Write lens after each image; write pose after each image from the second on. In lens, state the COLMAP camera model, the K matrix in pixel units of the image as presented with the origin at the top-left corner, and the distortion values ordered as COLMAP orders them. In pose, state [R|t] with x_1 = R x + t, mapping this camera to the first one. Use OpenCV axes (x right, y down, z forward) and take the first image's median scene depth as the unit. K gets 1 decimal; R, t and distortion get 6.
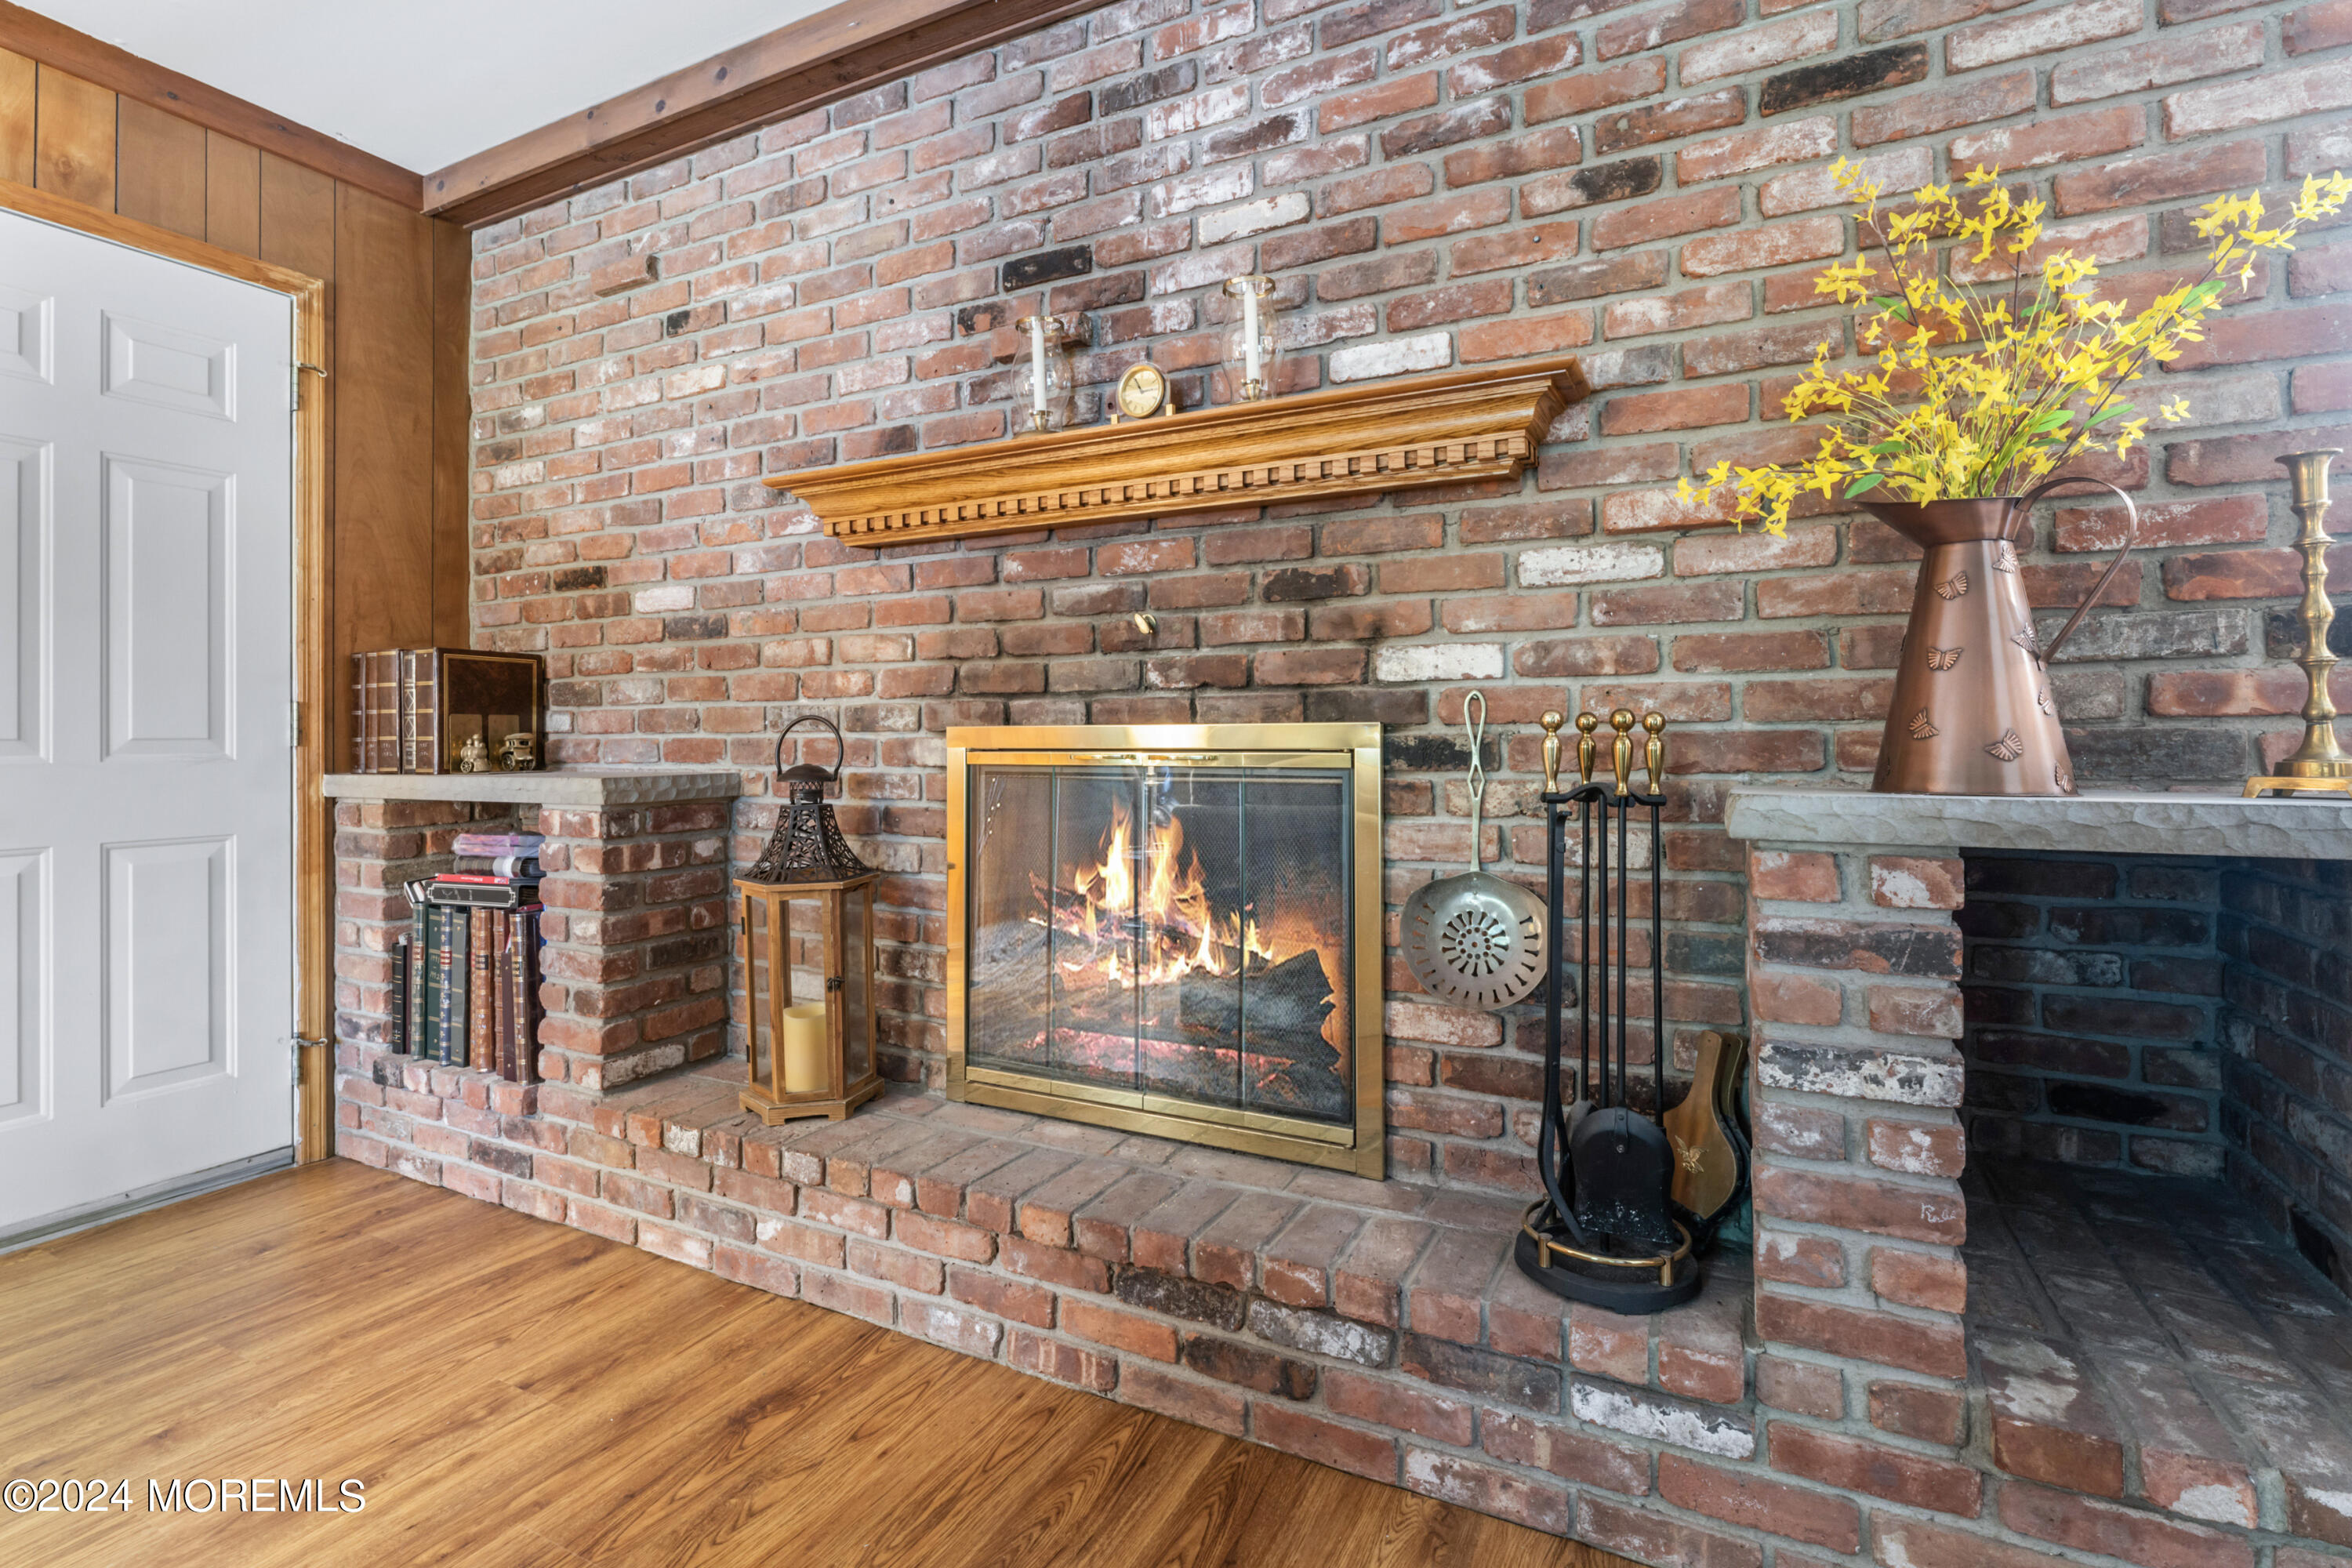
lens RADIAL K [[1085.3, 0, 1168.9], [0, 1085.3, 728.7], [0, 0, 1]] dist [-0.008868, 0.001265]
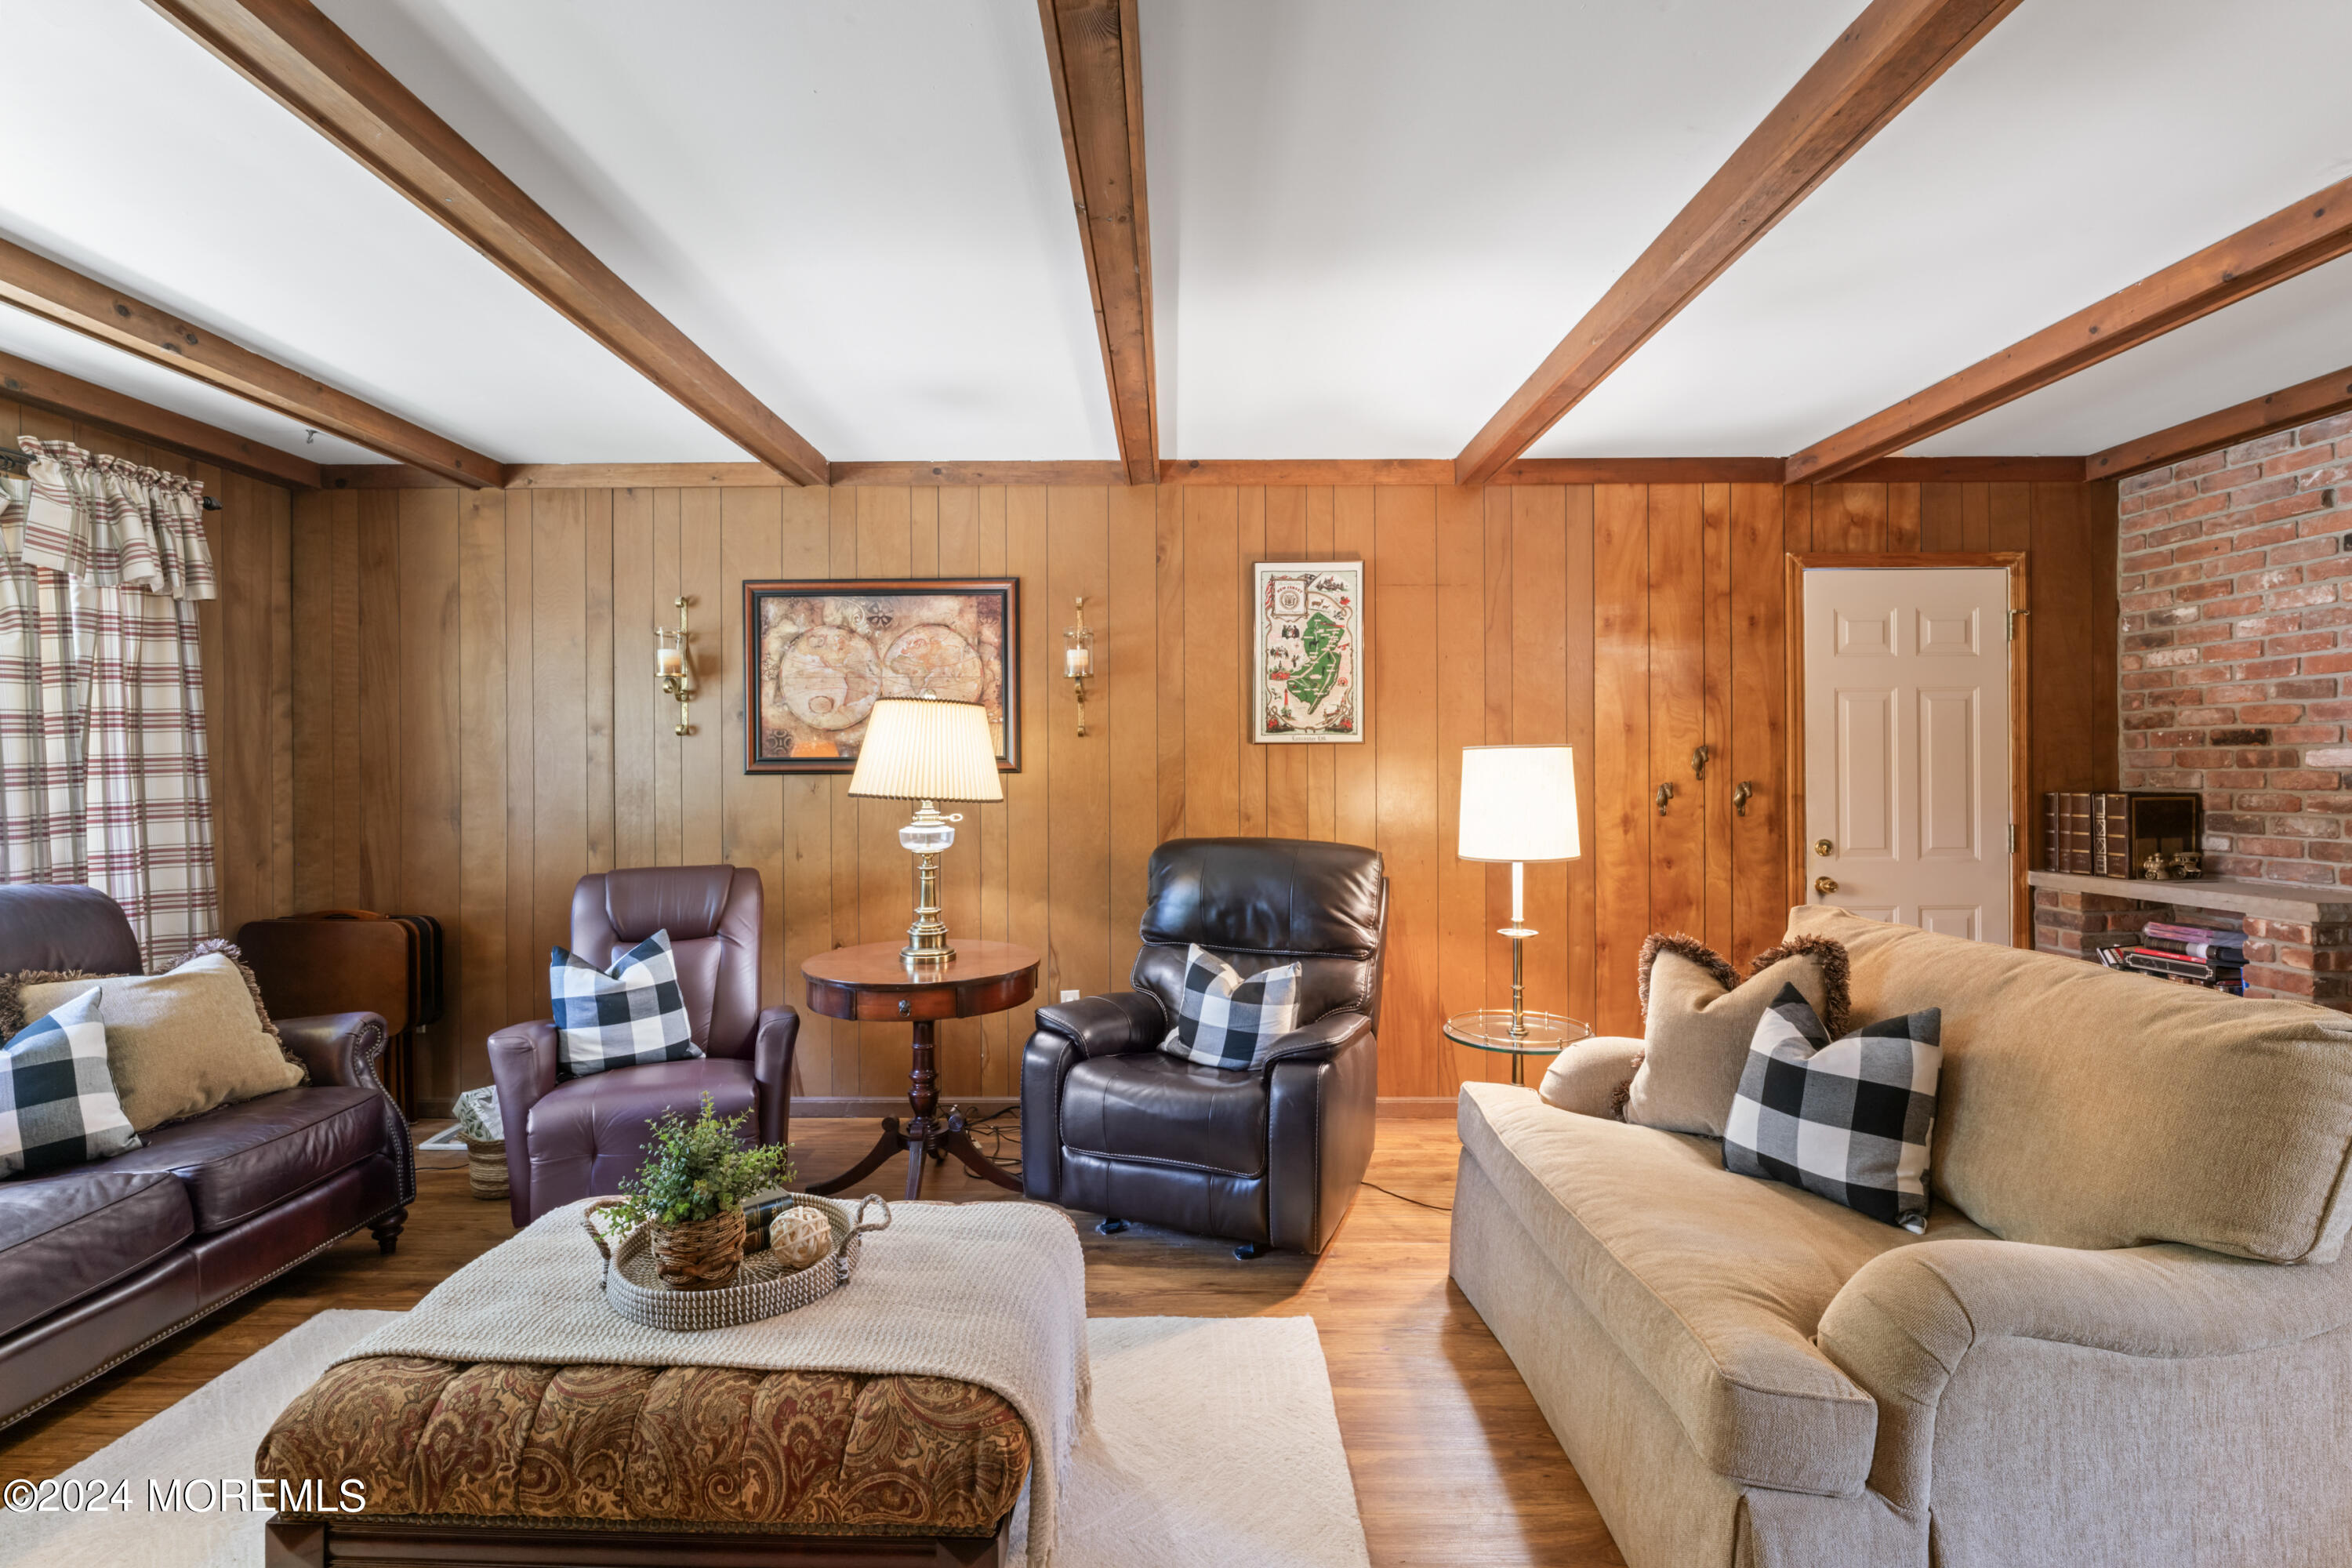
lens RADIAL K [[1085.3, 0, 1161.1], [0, 1085.3, 773.7], [0, 0, 1]] dist [-0.008868, 0.001265]
pose [[0.450600, 0.007547, -0.892694, 0.060109], [0.011922, 0.999824, 0.014470, -0.197843], [0.892646, -0.017163, 0.450431, -1.192536]]
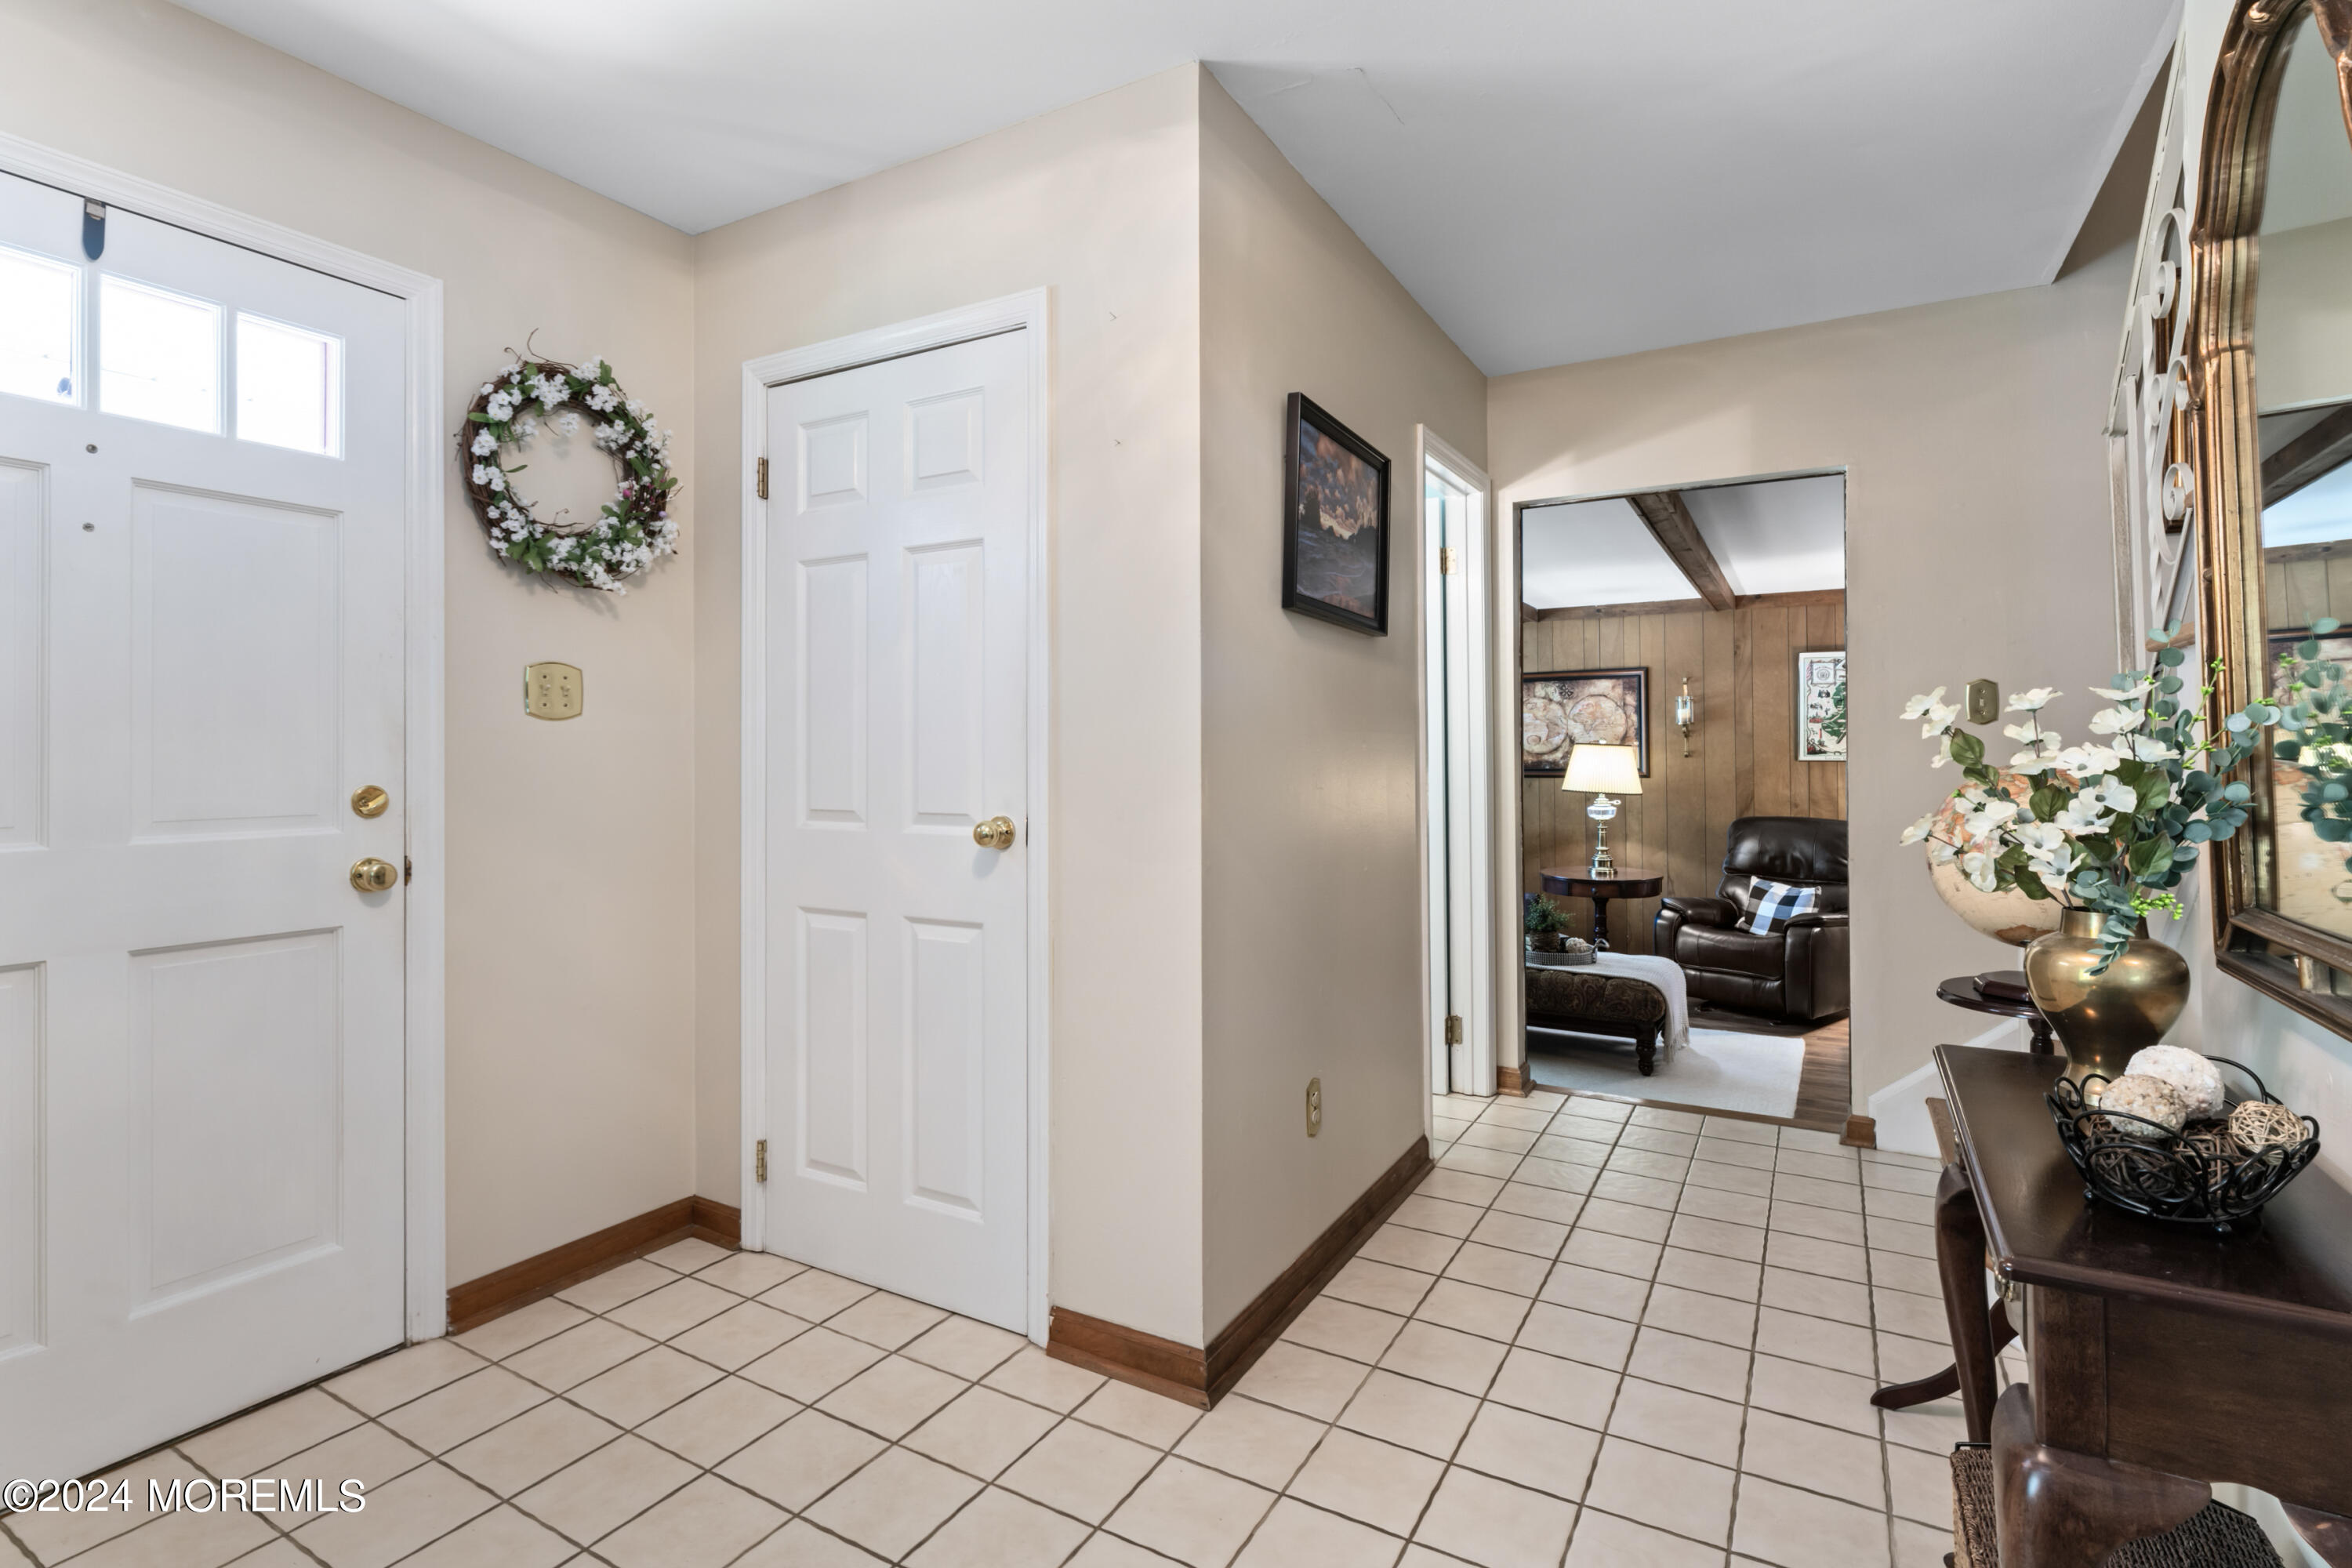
lens RADIAL K [[1085.3, 0, 1190.8], [0, 1085.3, 745.4], [0, 0, 1]] dist [-0.008868, 0.001265]
pose [[-0.044886, -0.001944, -0.998990, 2.038554], [0.020367, 0.999788, -0.002861, -0.315562], [0.998784, -0.020474, -0.044837, -1.967574]]
